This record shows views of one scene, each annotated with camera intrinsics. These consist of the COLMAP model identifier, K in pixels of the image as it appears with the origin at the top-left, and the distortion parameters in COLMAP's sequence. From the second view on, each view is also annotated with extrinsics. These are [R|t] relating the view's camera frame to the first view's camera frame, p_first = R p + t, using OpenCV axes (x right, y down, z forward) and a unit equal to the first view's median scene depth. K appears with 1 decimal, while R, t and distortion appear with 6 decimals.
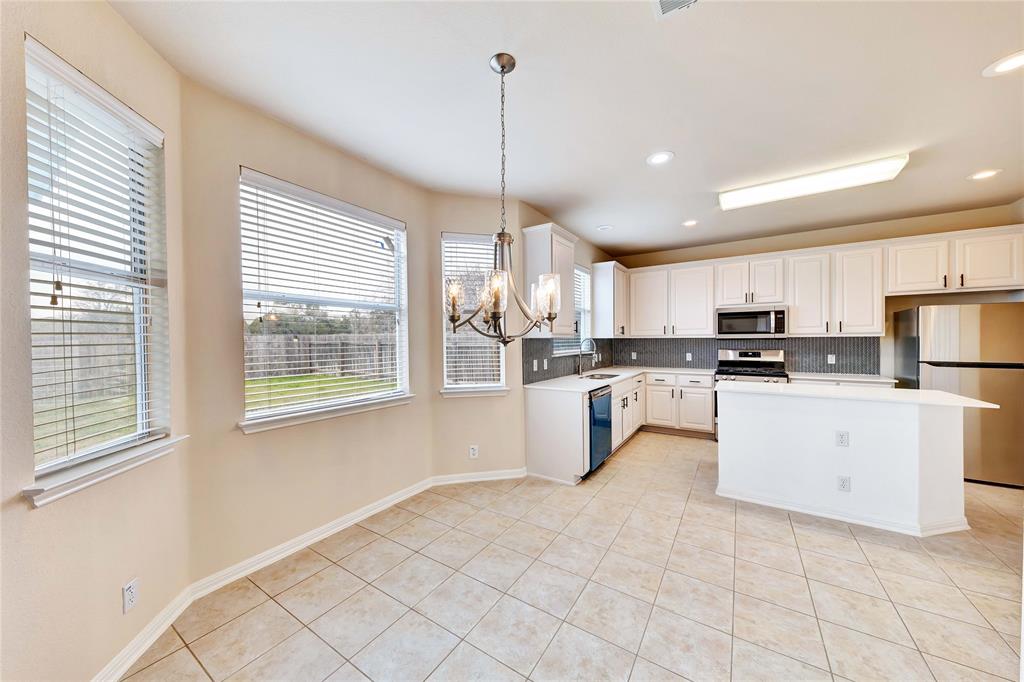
lens RADIAL K [[348.5, 0, 514.7], [0, 348.5, 343.9], [0, 0, 1]] dist [0.011802, -0.003975]
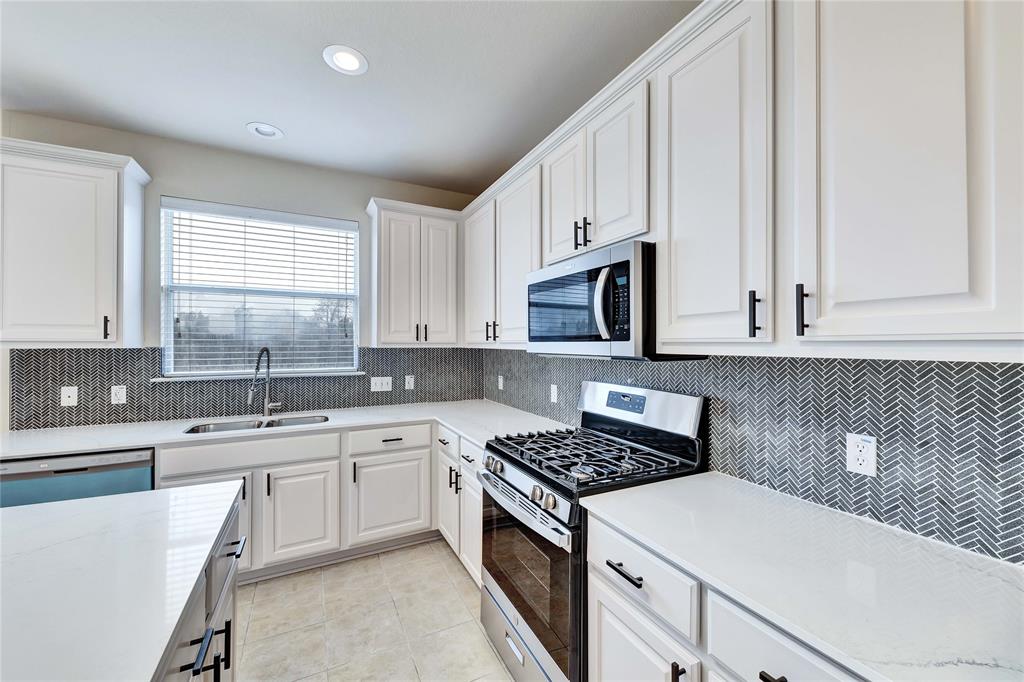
lens RADIAL K [[396.3, 0, 512.0], [0, 396.3, 341.0], [0, 0, 1]] dist [0.008132, 0.000037]
pose [[0.865672, 0.004375, -0.500592, 0.833715], [-0.012865, 0.999826, -0.013509, -0.023559], [0.500446, 0.018134, 0.865578, 0.659220]]
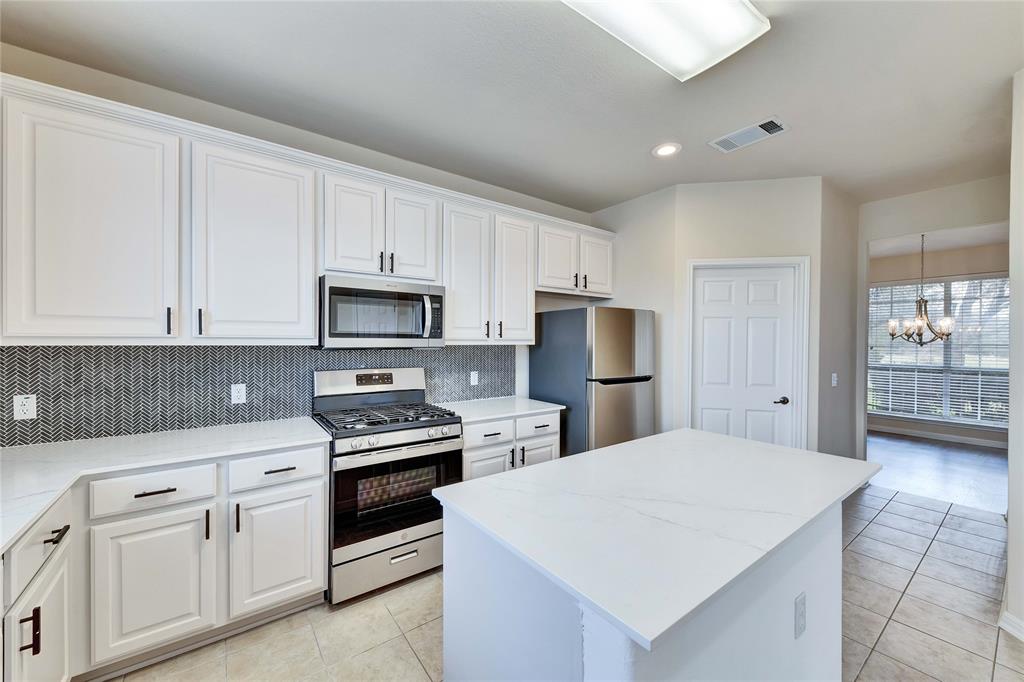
lens RADIAL K [[396.3, 0, 512.0], [0, 396.3, 341.0], [0, 0, 1]] dist [0.008132, 0.000037]
pose [[0.351359, 0.005842, 0.936223, 0.229458], [-0.002566, 0.999983, -0.005277, -0.022841], [-0.936237, -0.000548, 0.351368, 0.670506]]
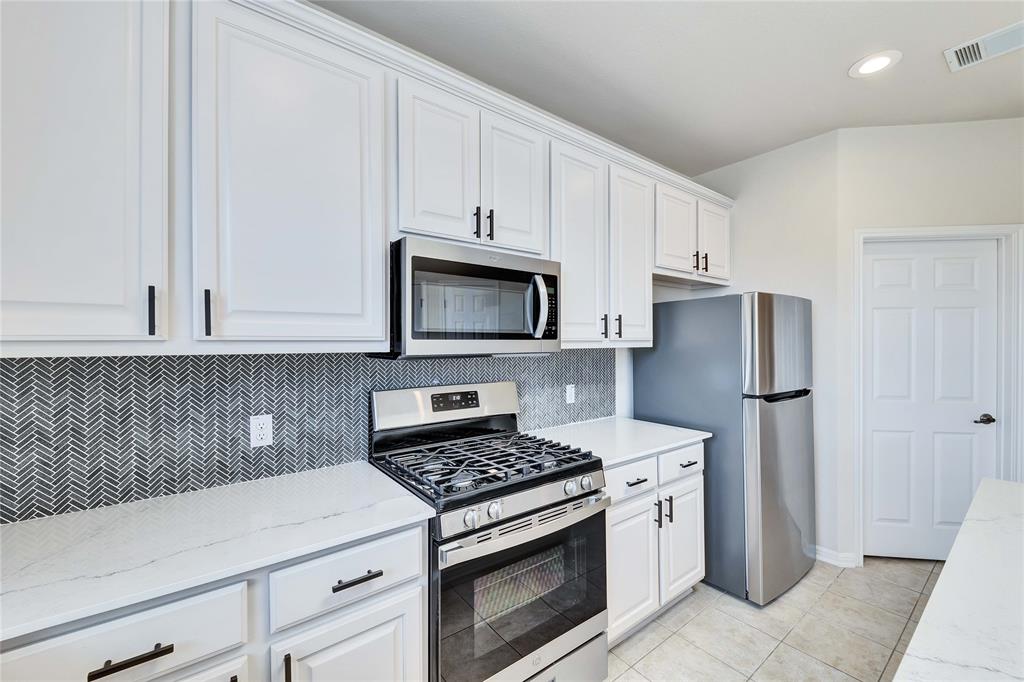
lens RADIAL K [[416.2, 0, 512.0], [0, 416.2, 341.0], [0, 0, 1]] dist [0.002922, -0.000766]
pose [[0.330262, 0.005631, 0.943873, 0.339128], [0.006496, 0.999945, -0.008239, -0.024734], [-0.943867, 0.008853, 0.330207, 0.884695]]
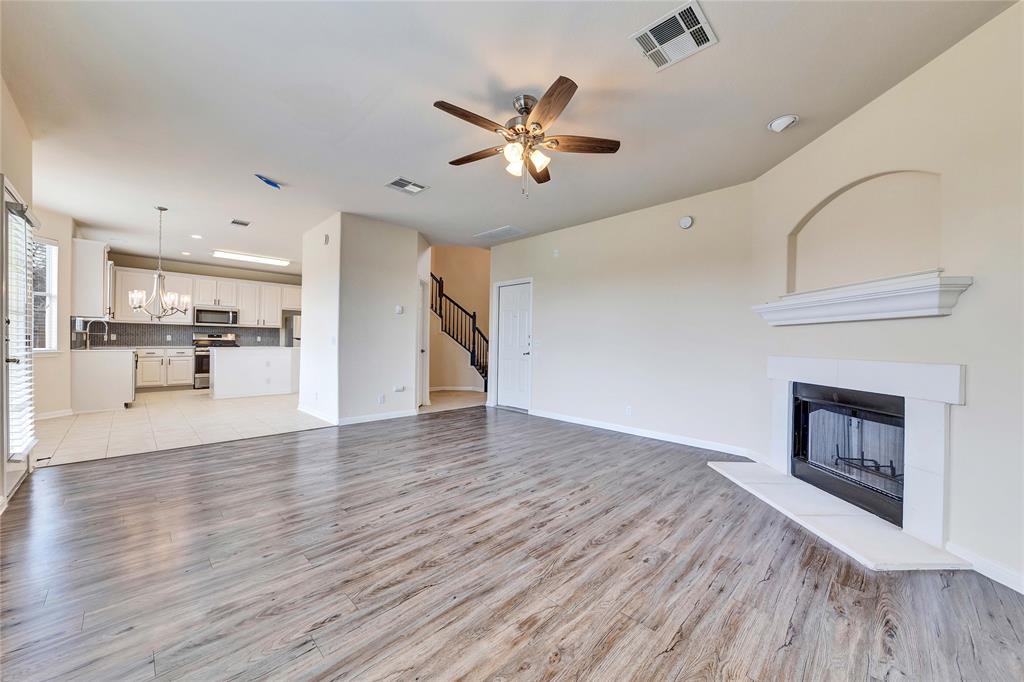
lens RADIAL K [[381.5, 0, 525.5], [0, 381.5, 343.5], [0, 0, 1]] dist [-0.000984, 0.000066]
pose [[0.189829, 0.005025, 0.981804, -0.877803], [-0.009047, 0.999953, -0.003369, 0.062454], [-0.981776, -0.008243, 0.189865, -0.837296]]
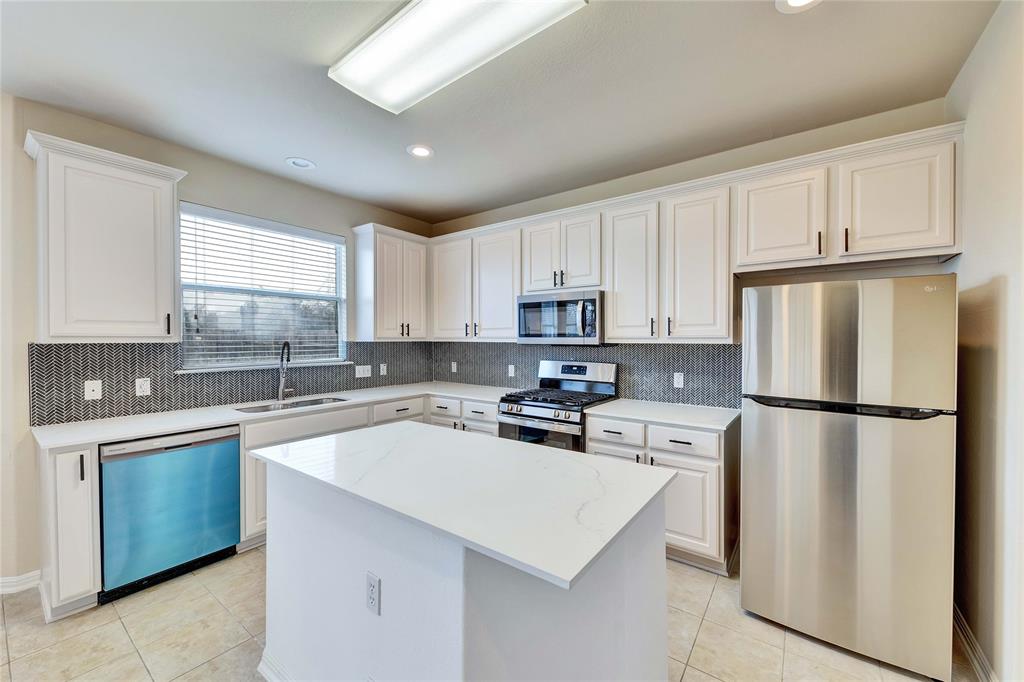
lens RADIAL K [[381.5, 0, 525.5], [0, 381.5, 343.5], [0, 0, 1]] dist [-0.000984, 0.000066]
pose [[0.998967, 0.008432, -0.044654, 0.666348], [-0.008327, 0.999962, 0.002532, -0.019081], [0.044674, -0.002157, 0.998999, 0.331986]]
